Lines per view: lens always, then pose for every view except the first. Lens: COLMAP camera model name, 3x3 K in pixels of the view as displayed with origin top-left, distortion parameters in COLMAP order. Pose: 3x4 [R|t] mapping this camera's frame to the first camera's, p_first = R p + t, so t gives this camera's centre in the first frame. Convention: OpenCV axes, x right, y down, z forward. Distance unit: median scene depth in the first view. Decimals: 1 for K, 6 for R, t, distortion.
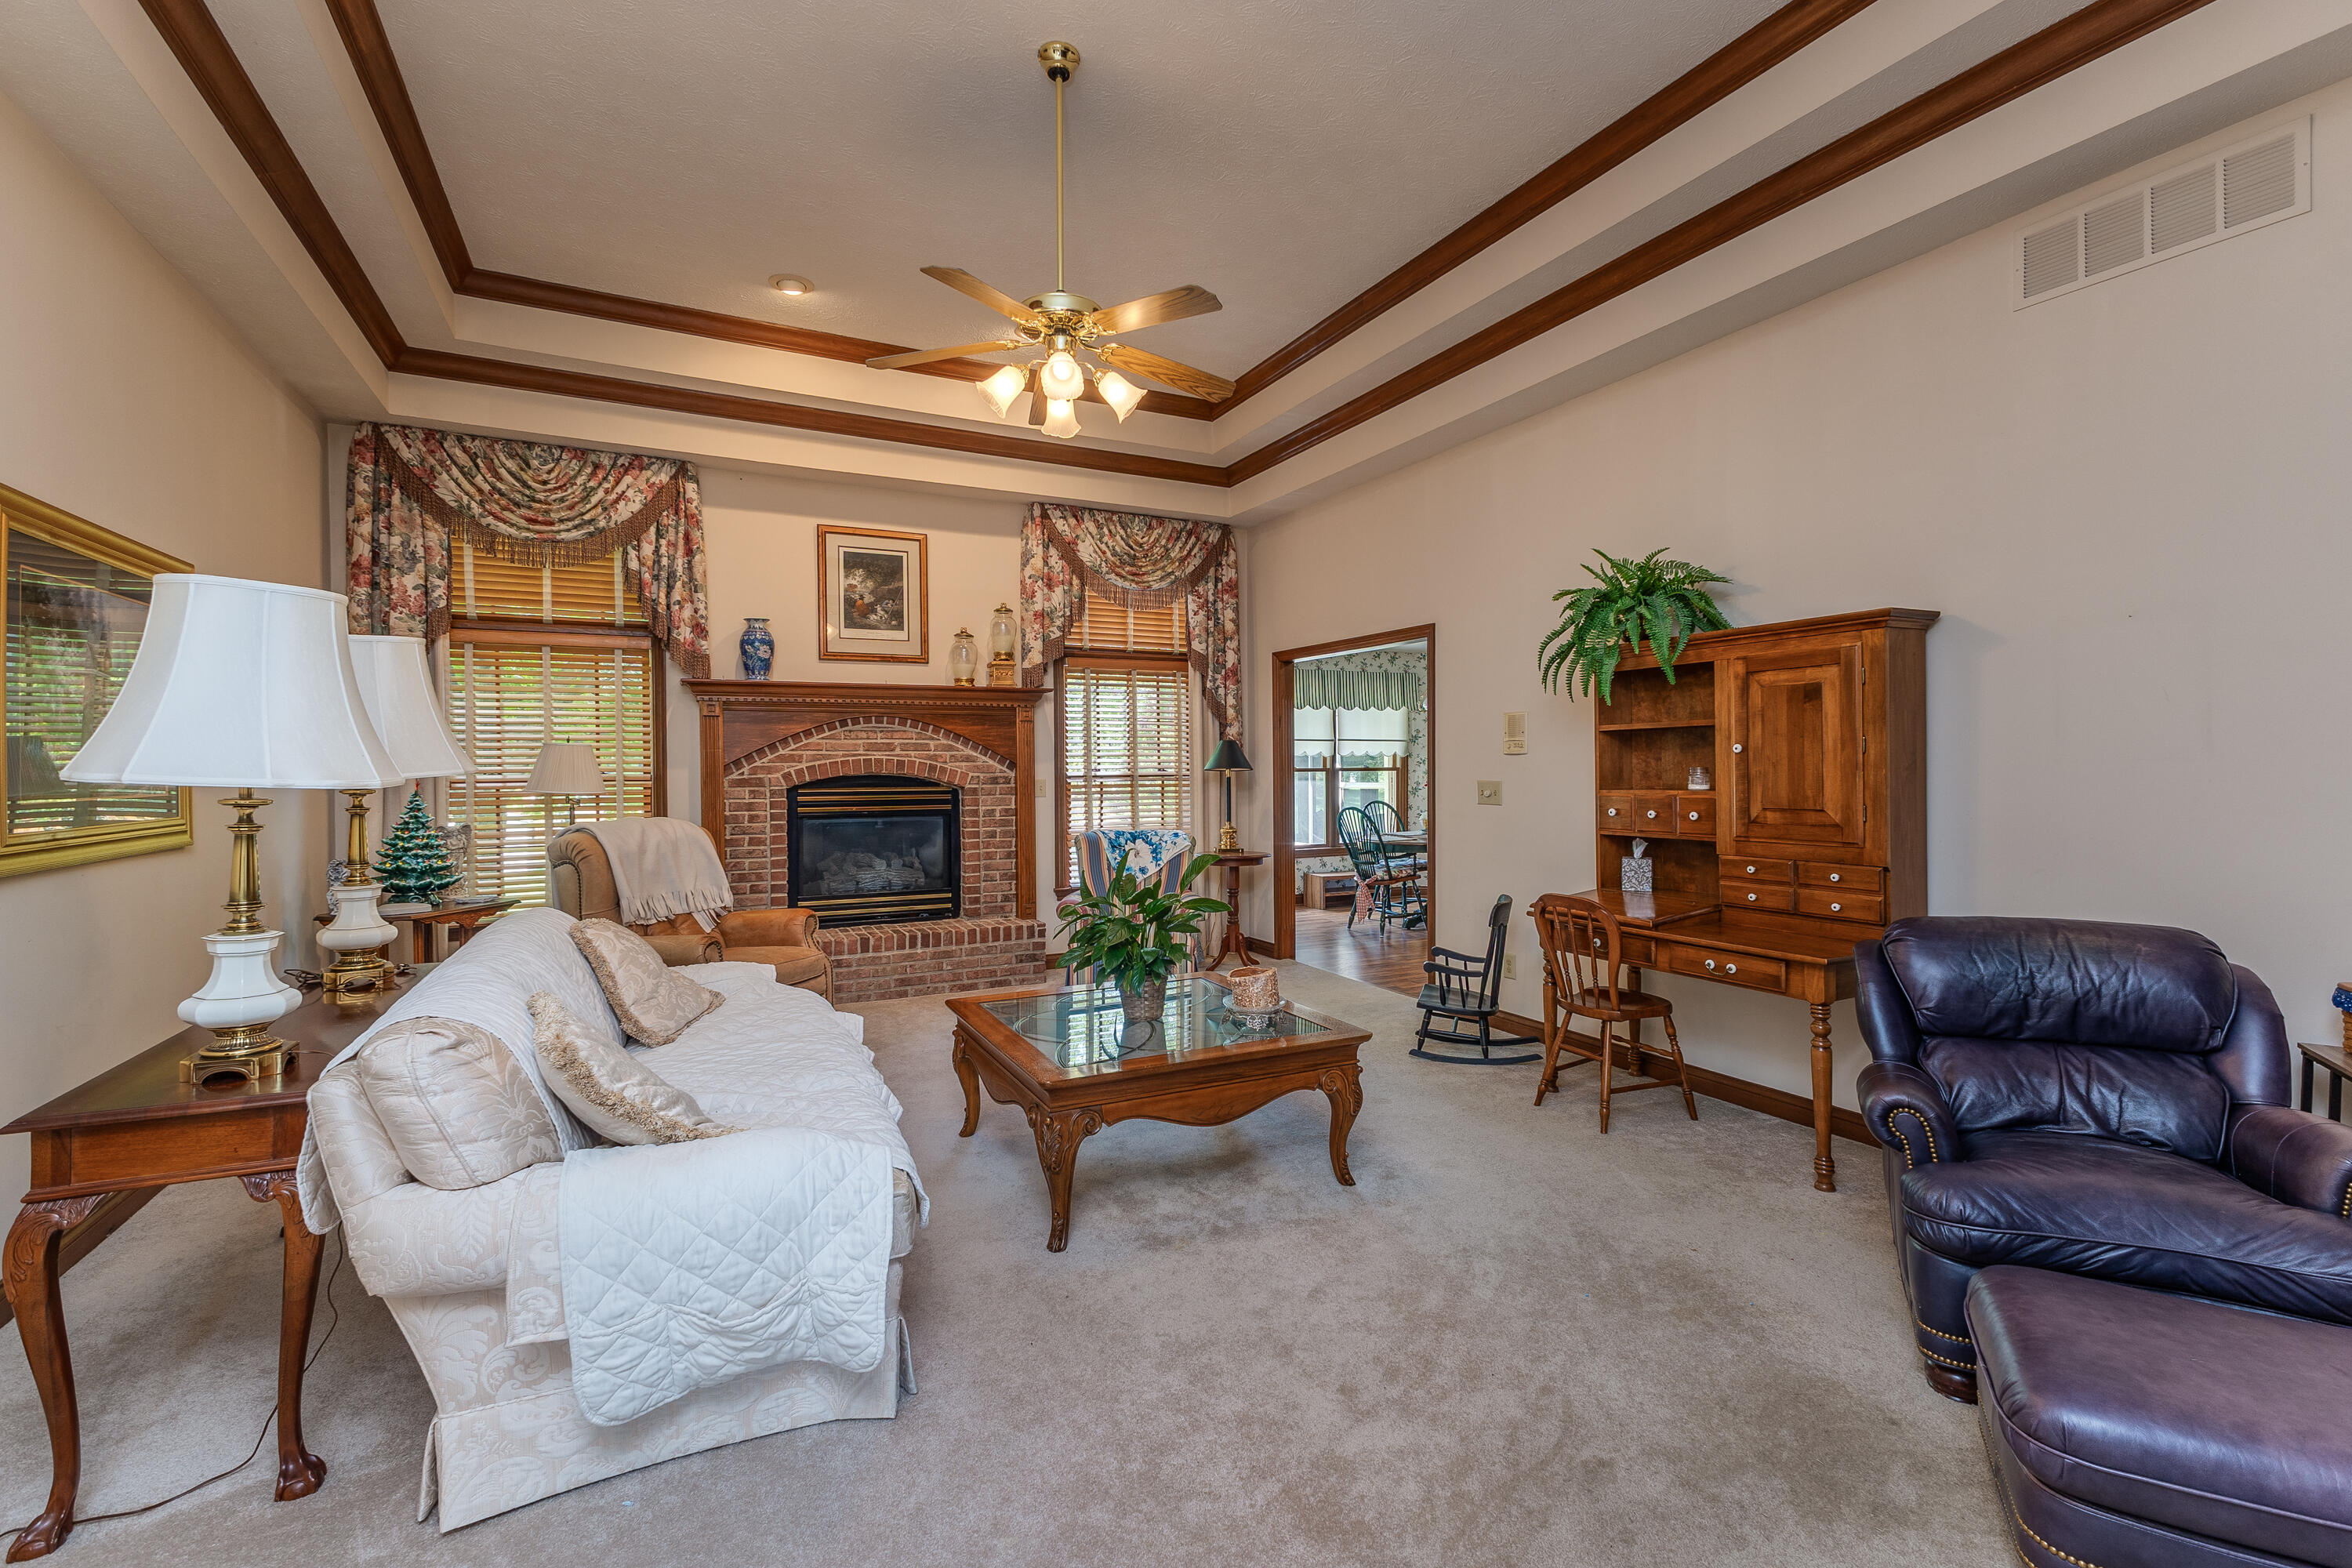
lens RADIAL K [[1005.0, 0, 1133.1], [0, 1005.0, 765.8], [0, 0, 1]] dist [0.008029, 0.000539]
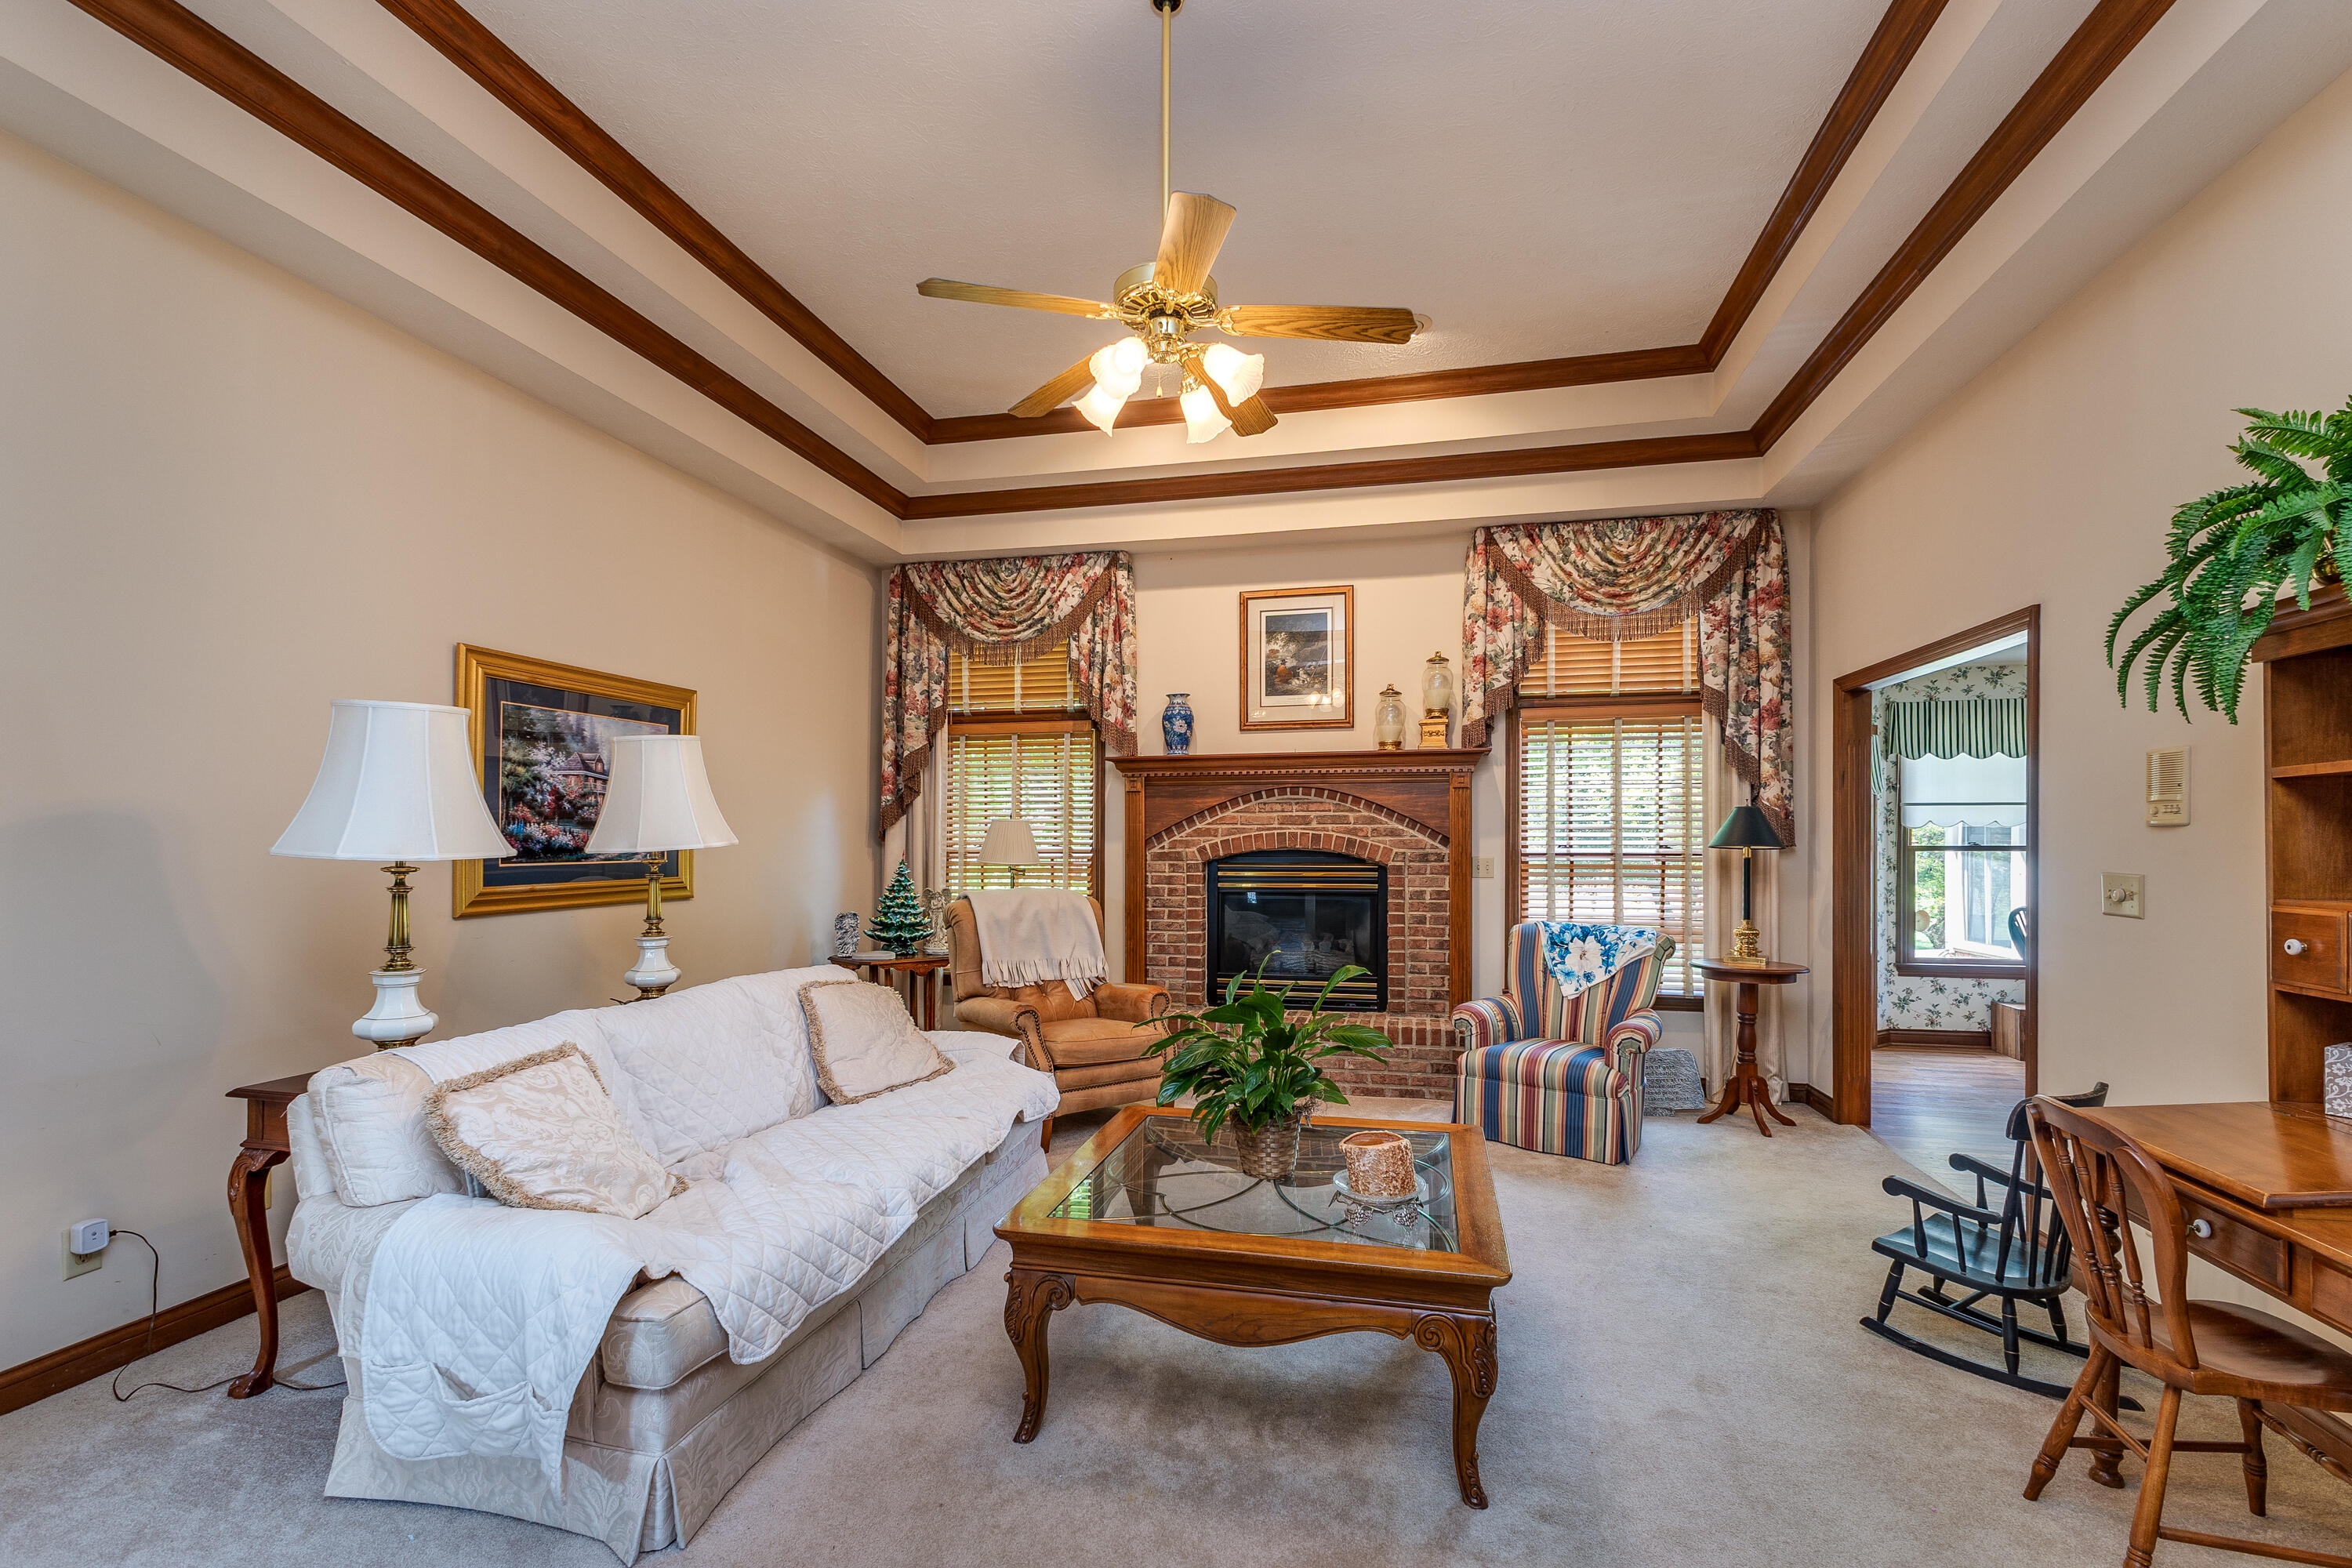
lens RADIAL K [[1005.0, 0, 1181.7], [0, 1005.0, 831.6], [0, 0, 1]] dist [0.008029, 0.000539]
pose [[0.788989, -0.000748, -0.614406, 0.250453], [-0.002476, 0.999987, -0.004398, -0.003721], [0.614402, 0.004991, 0.788978, 0.206219]]
